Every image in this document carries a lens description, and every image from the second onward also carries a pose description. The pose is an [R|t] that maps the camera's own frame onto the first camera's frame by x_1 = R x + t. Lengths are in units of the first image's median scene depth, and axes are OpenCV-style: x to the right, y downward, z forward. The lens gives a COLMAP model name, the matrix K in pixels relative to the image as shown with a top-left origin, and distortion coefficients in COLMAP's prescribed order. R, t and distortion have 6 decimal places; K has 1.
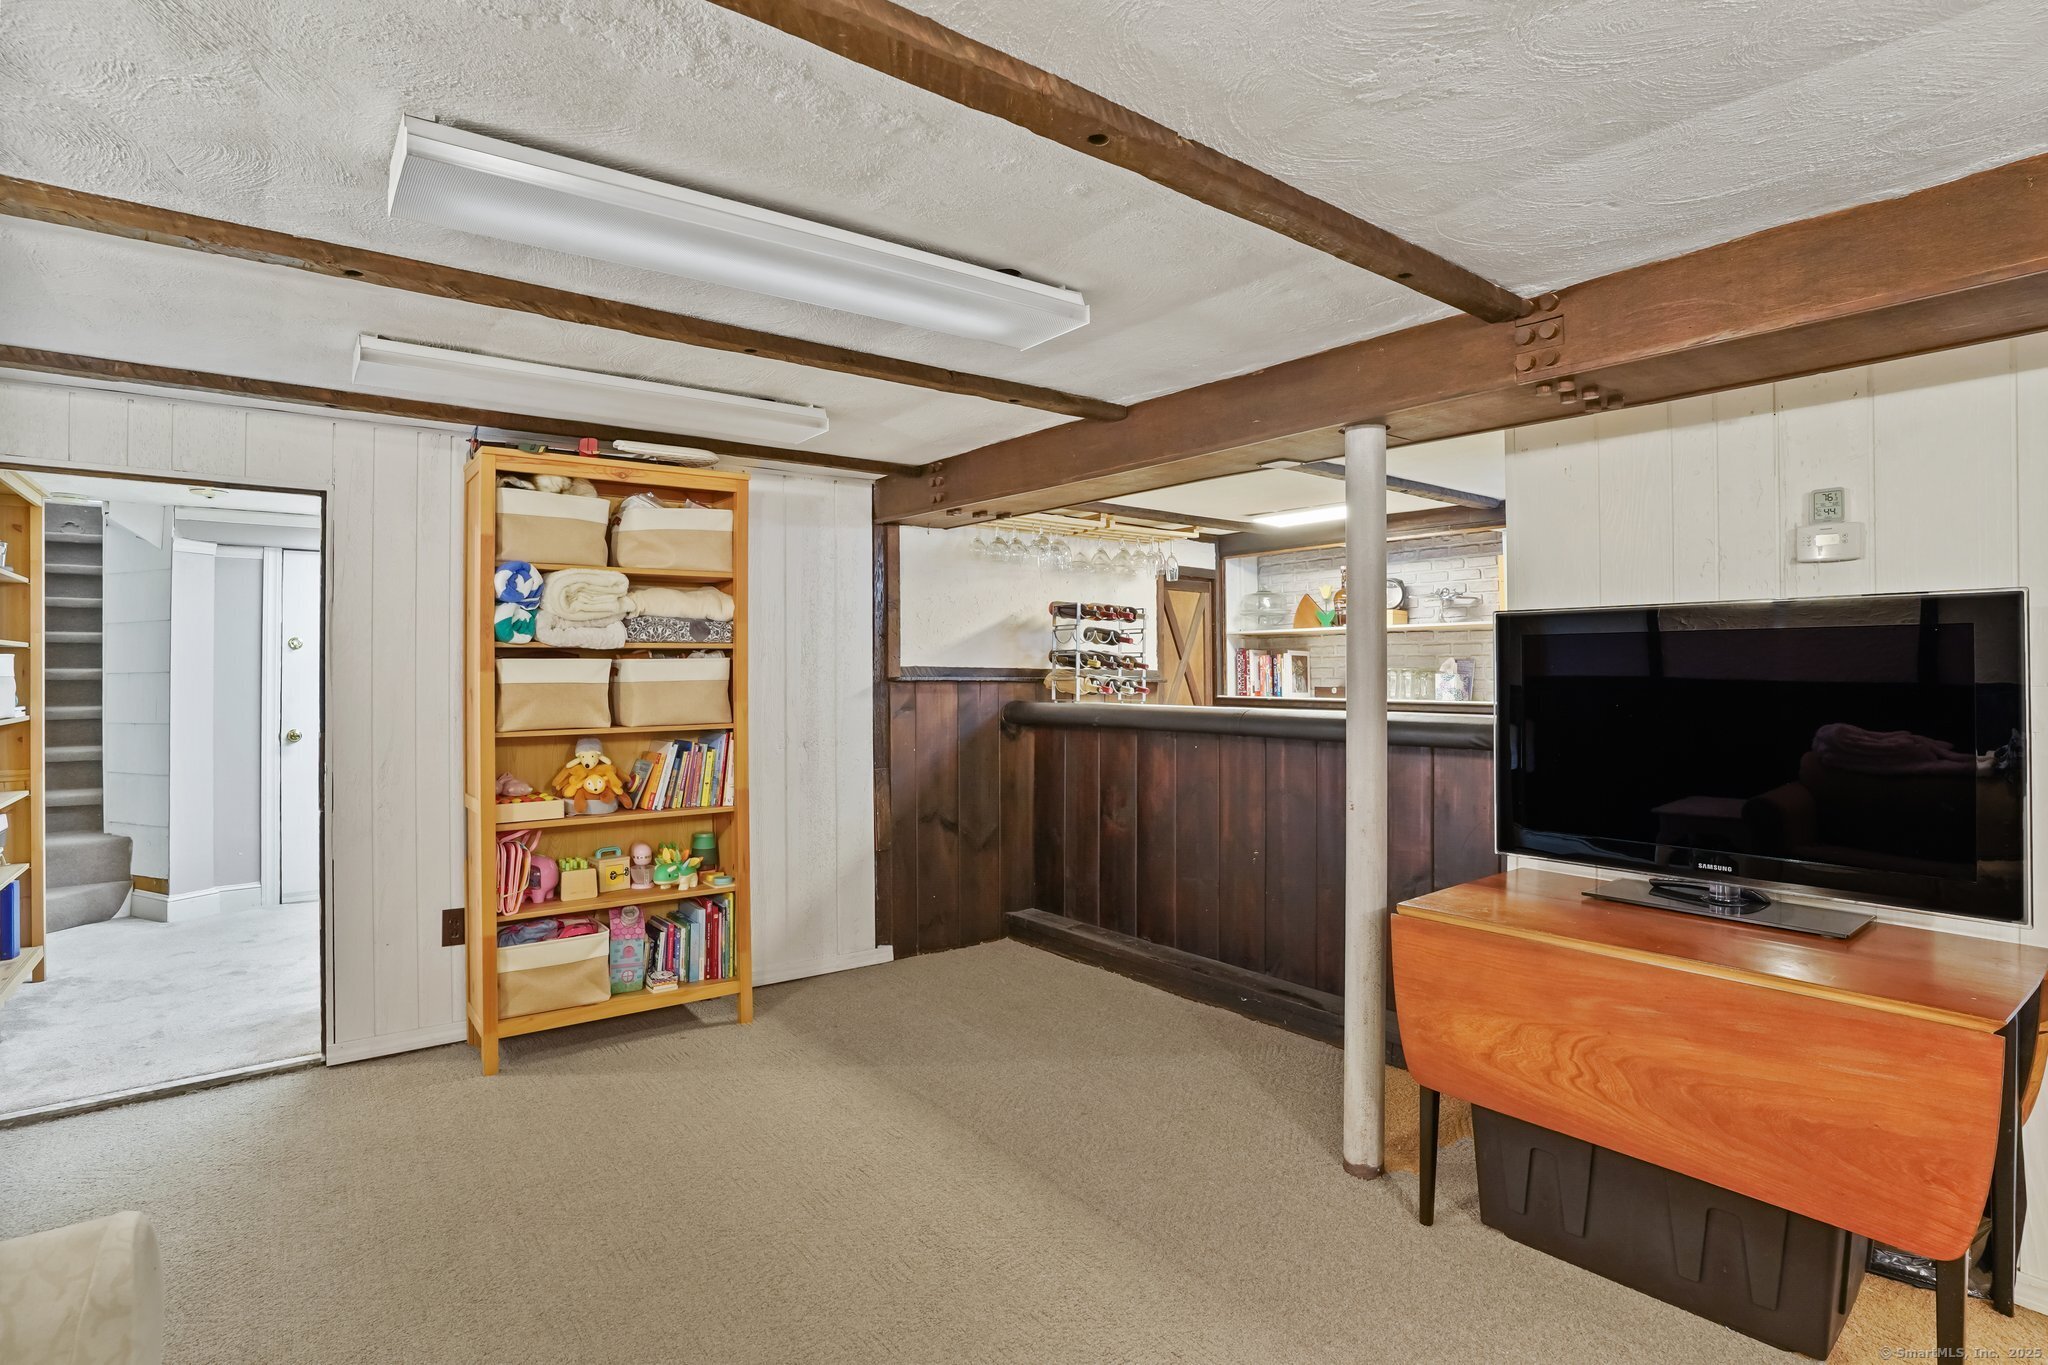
lens RADIAL K [[1043.7, 0, 1031.3], [0, 1043.7, 666.7], [0, 0, 1]] dist [-0.066076, 0.032533]
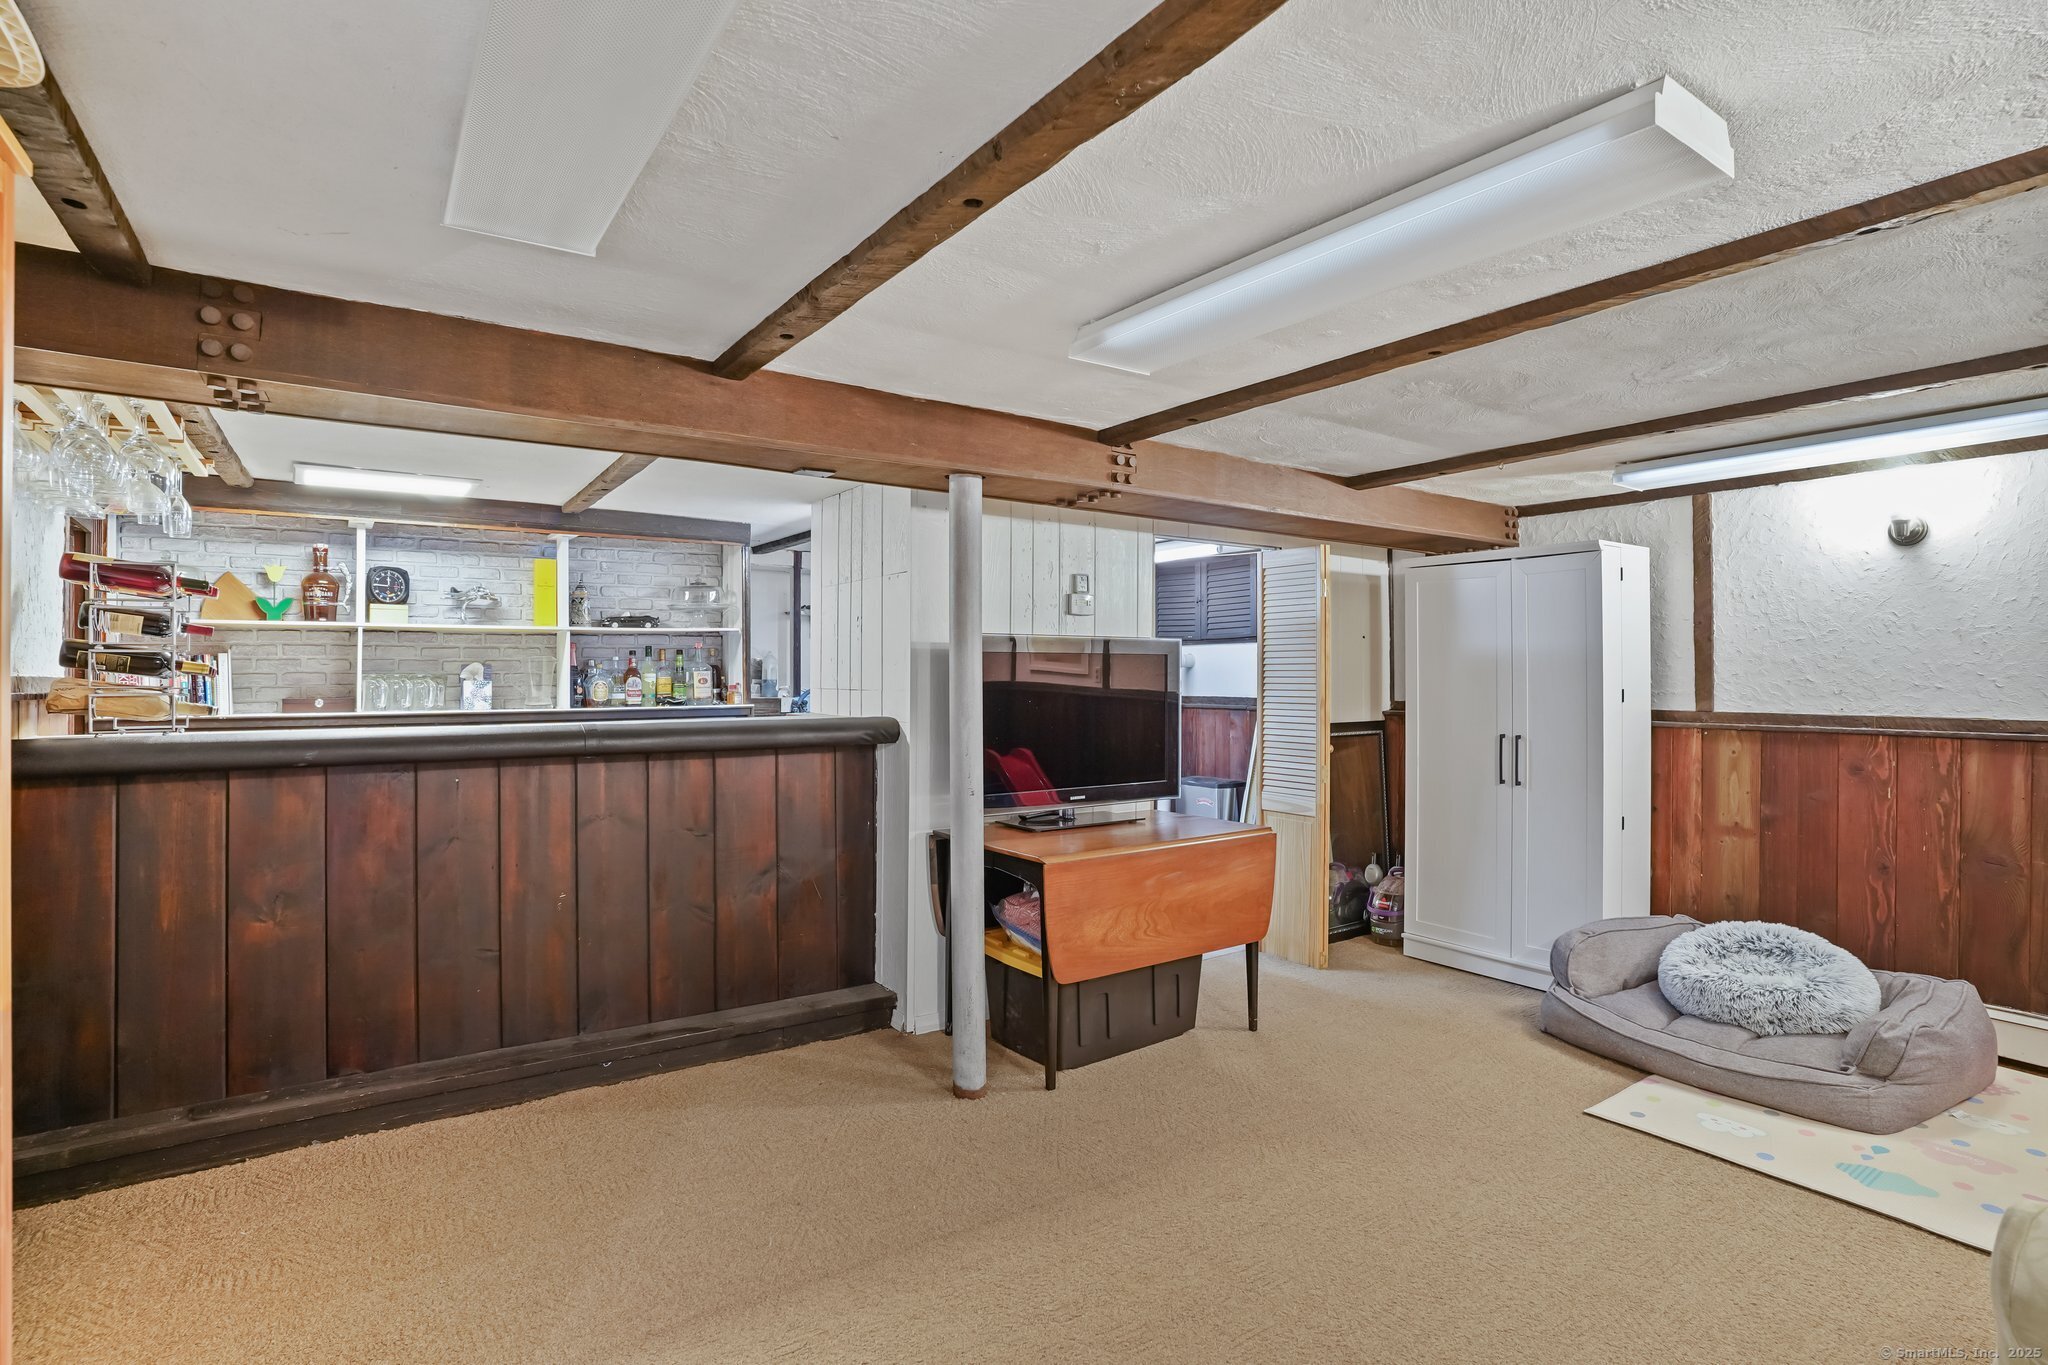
lens RADIAL K [[1043.7, 0, 1031.3], [0, 1043.7, 666.7], [0, 0, 1]] dist [-0.066076, 0.032533]
pose [[0.047874, 0.007345, 0.998826, -0.583878], [-0.003465, 0.999968, -0.007187, -0.000913], [-0.998847, -0.003116, 0.047897, 0.574434]]
